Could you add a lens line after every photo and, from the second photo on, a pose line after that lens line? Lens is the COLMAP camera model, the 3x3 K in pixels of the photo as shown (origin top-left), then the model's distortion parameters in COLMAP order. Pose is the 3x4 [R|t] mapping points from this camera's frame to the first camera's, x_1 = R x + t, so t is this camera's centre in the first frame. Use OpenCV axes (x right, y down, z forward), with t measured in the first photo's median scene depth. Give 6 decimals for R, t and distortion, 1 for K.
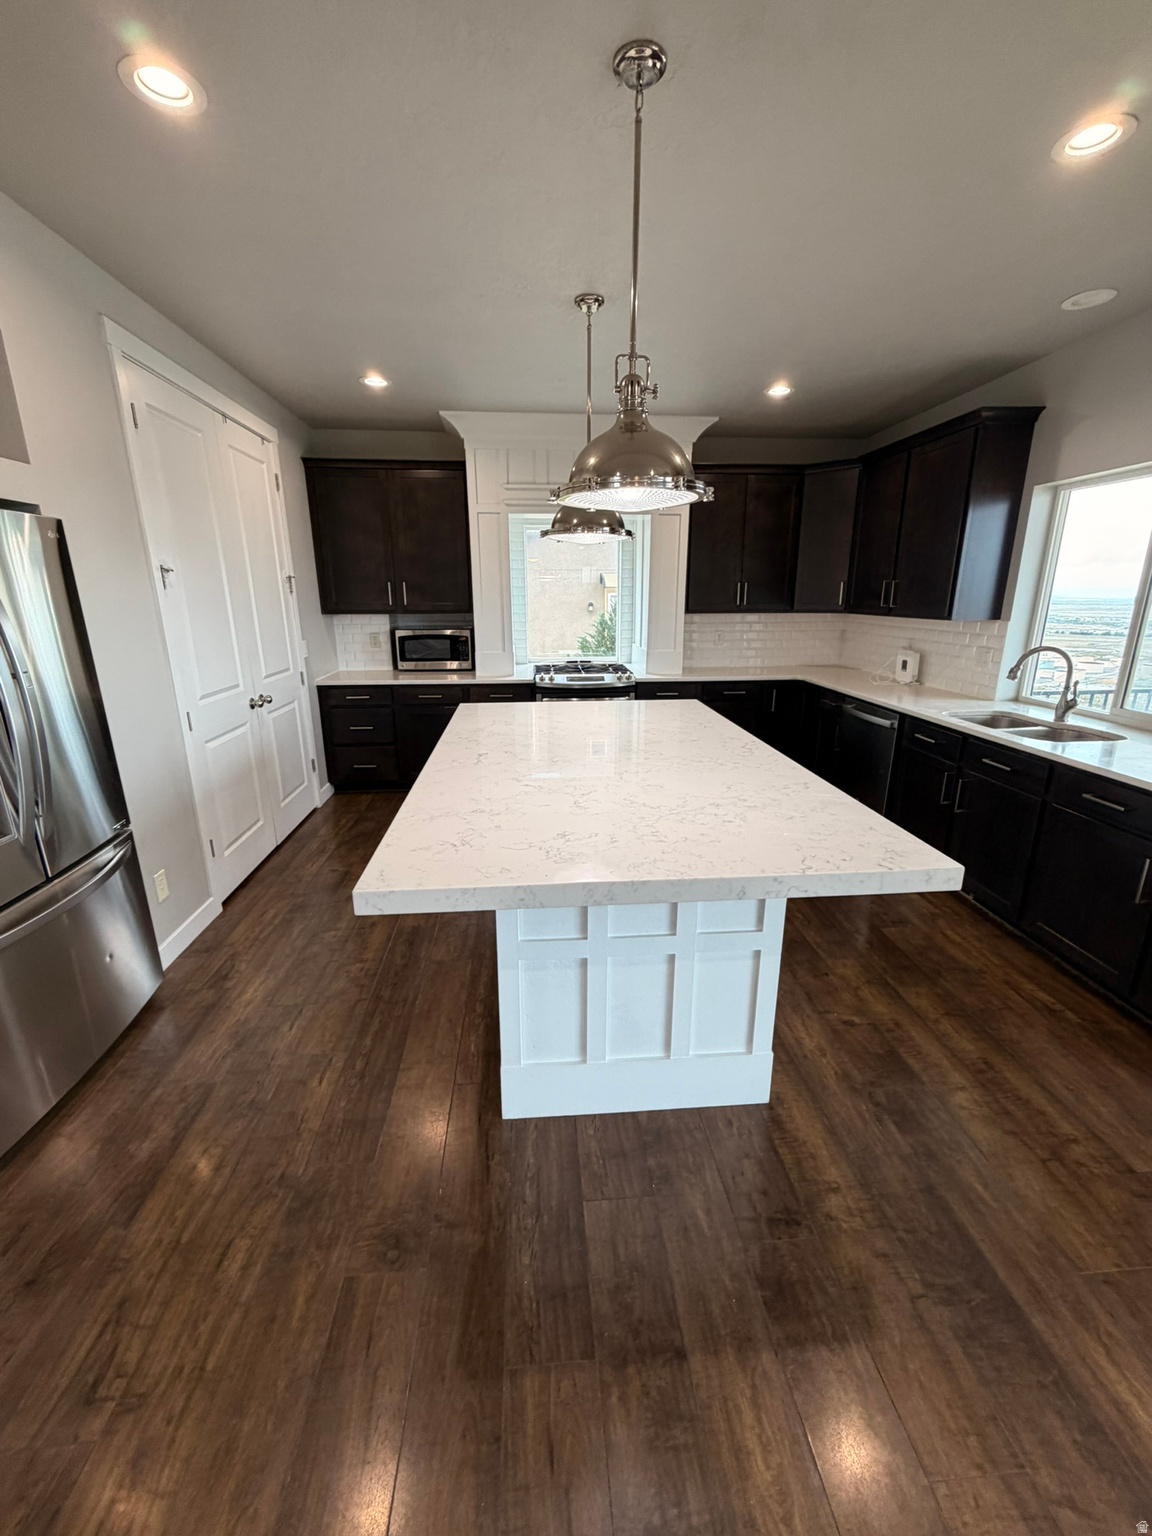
lens RADIAL K [[613.0, 0, 576.2], [0, 613.0, 763.9], [0, 0, 1]] dist [-0.001952, 0.000925]
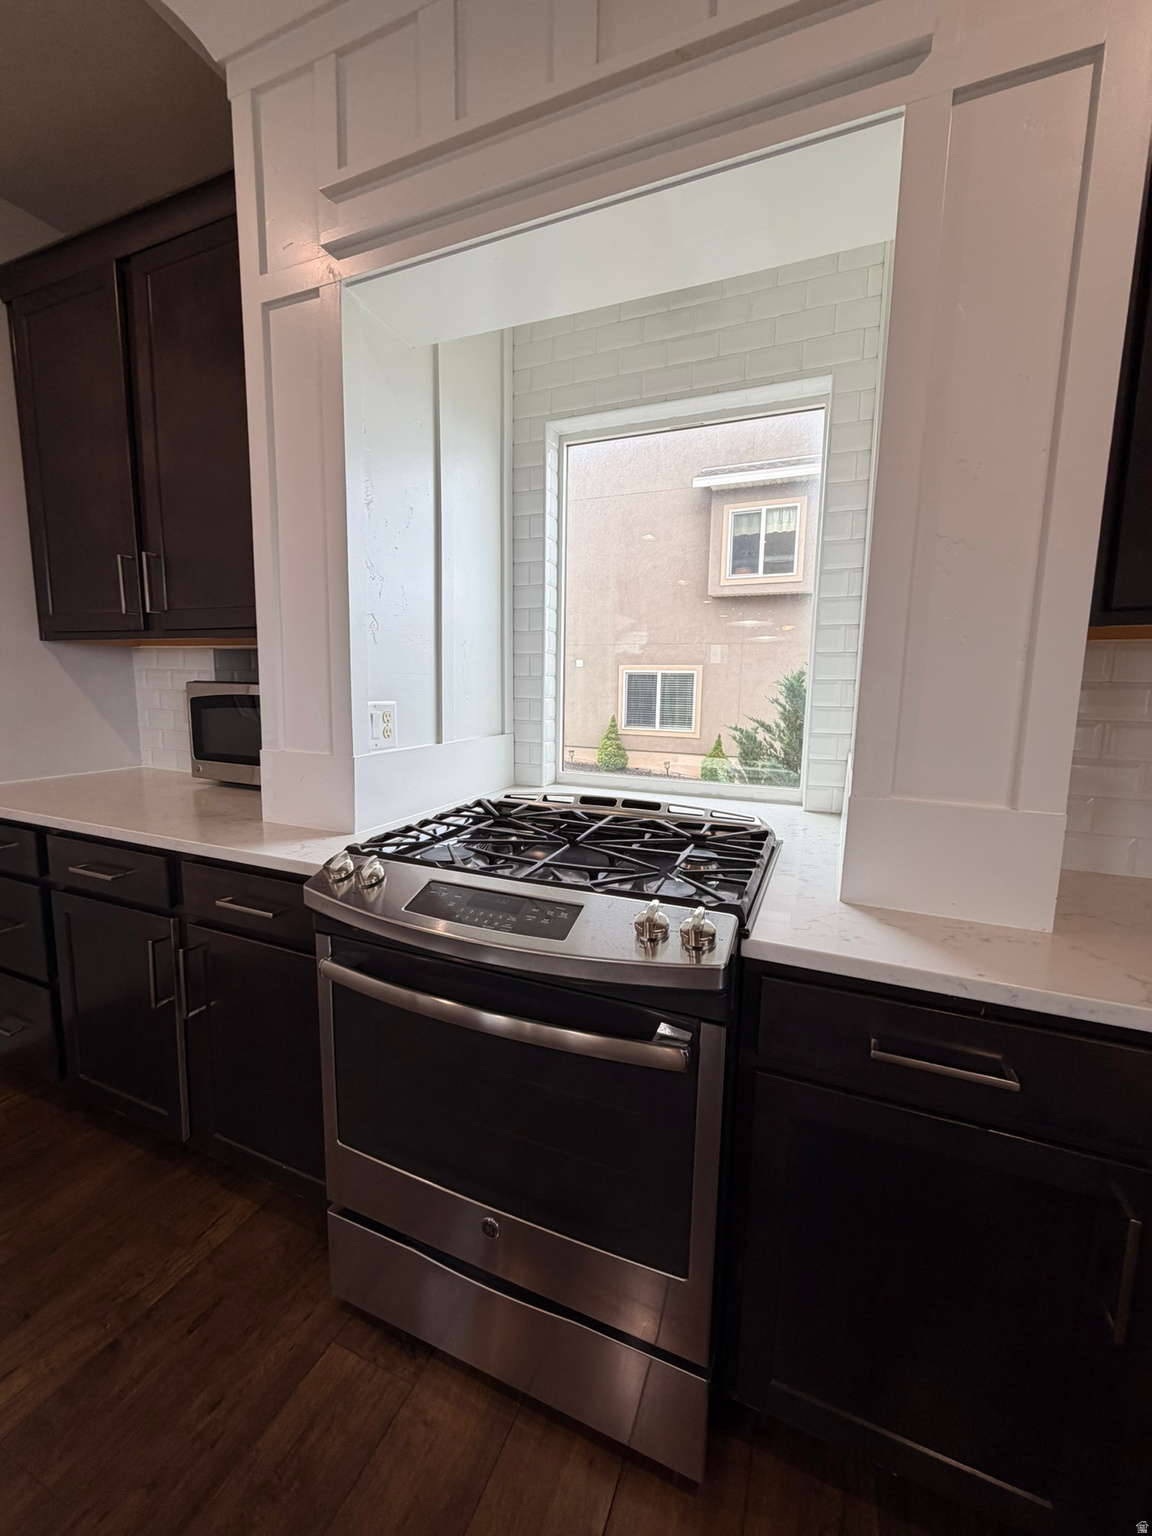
lens RADIAL K [[613.0, 0, 576.6], [0, 613.0, 764.3], [0, 0, 1]] dist [-0.001952, 0.000925]
pose [[0.886235, 0.077552, -0.456697, 0.329339], [-0.143052, 0.983518, -0.110585, -0.415709], [0.440594, 0.163336, 0.882722, 2.023163]]
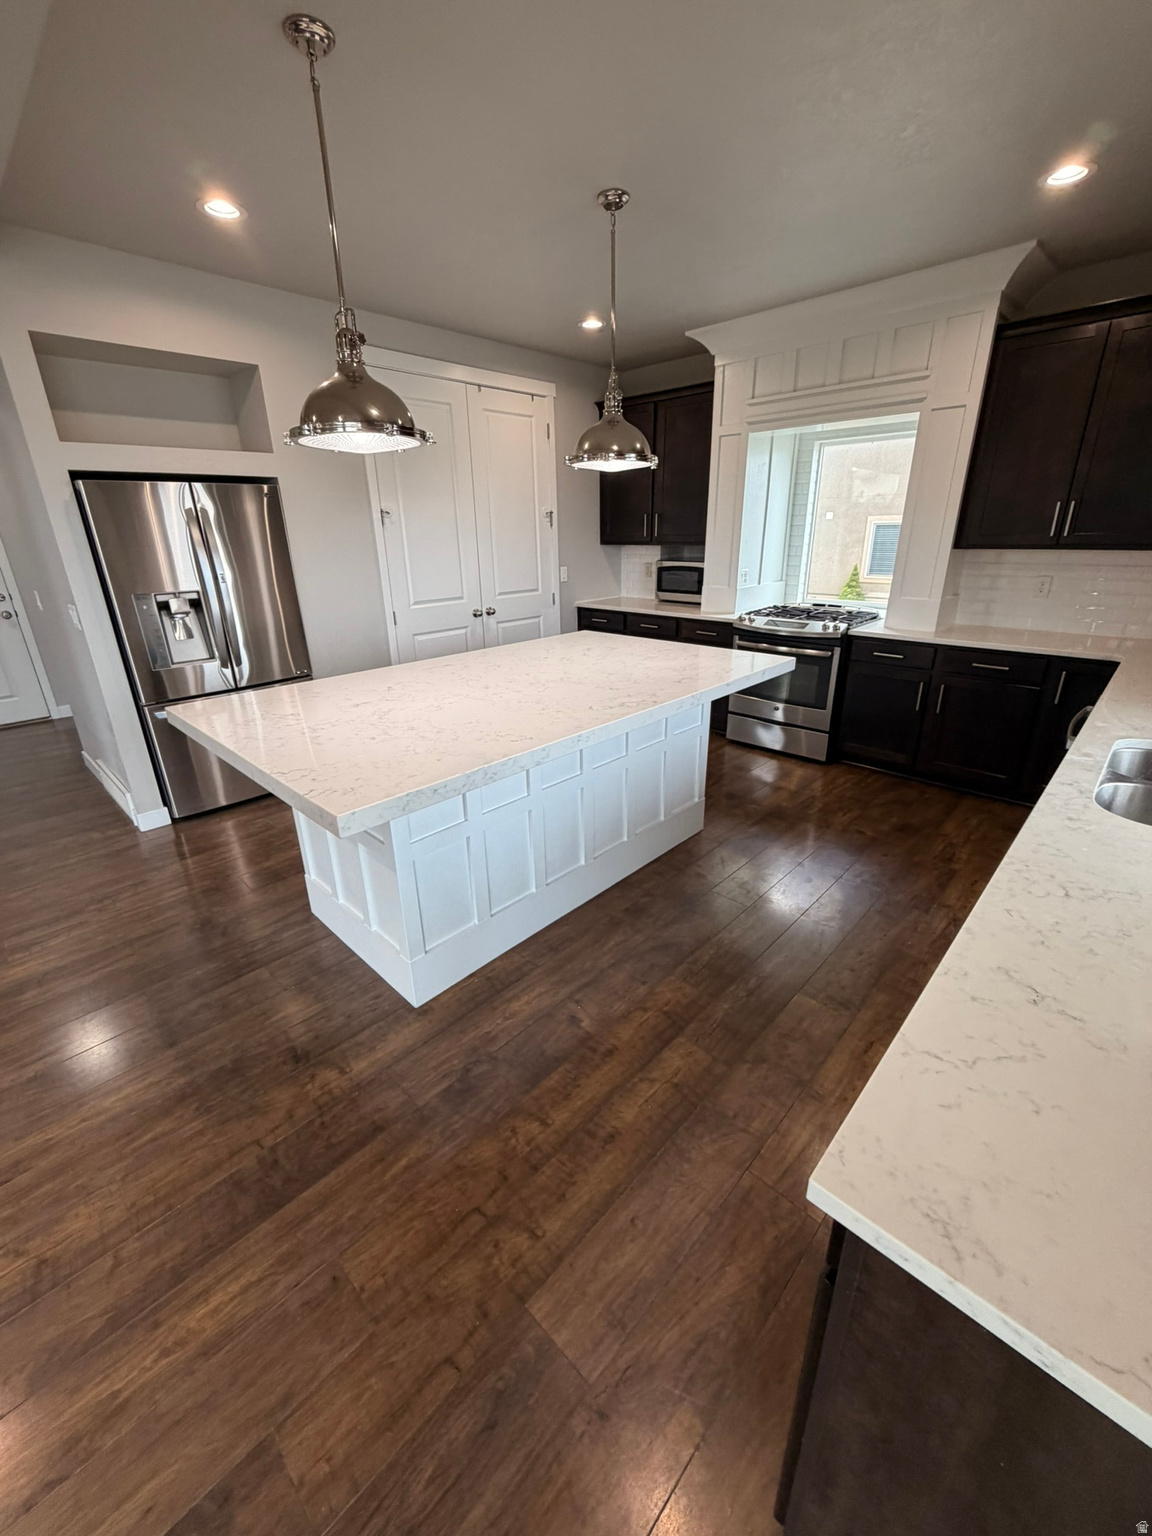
lens RADIAL K [[613.0, 0, 575.1], [0, 613.0, 764.0], [0, 0, 1]] dist [-0.001952, 0.000925]
pose [[0.660964, 0.261621, -0.703336, 1.187996], [-0.187603, 0.965106, 0.182691, -0.123630], [0.726589, 0.011196, 0.686981, 0.463093]]
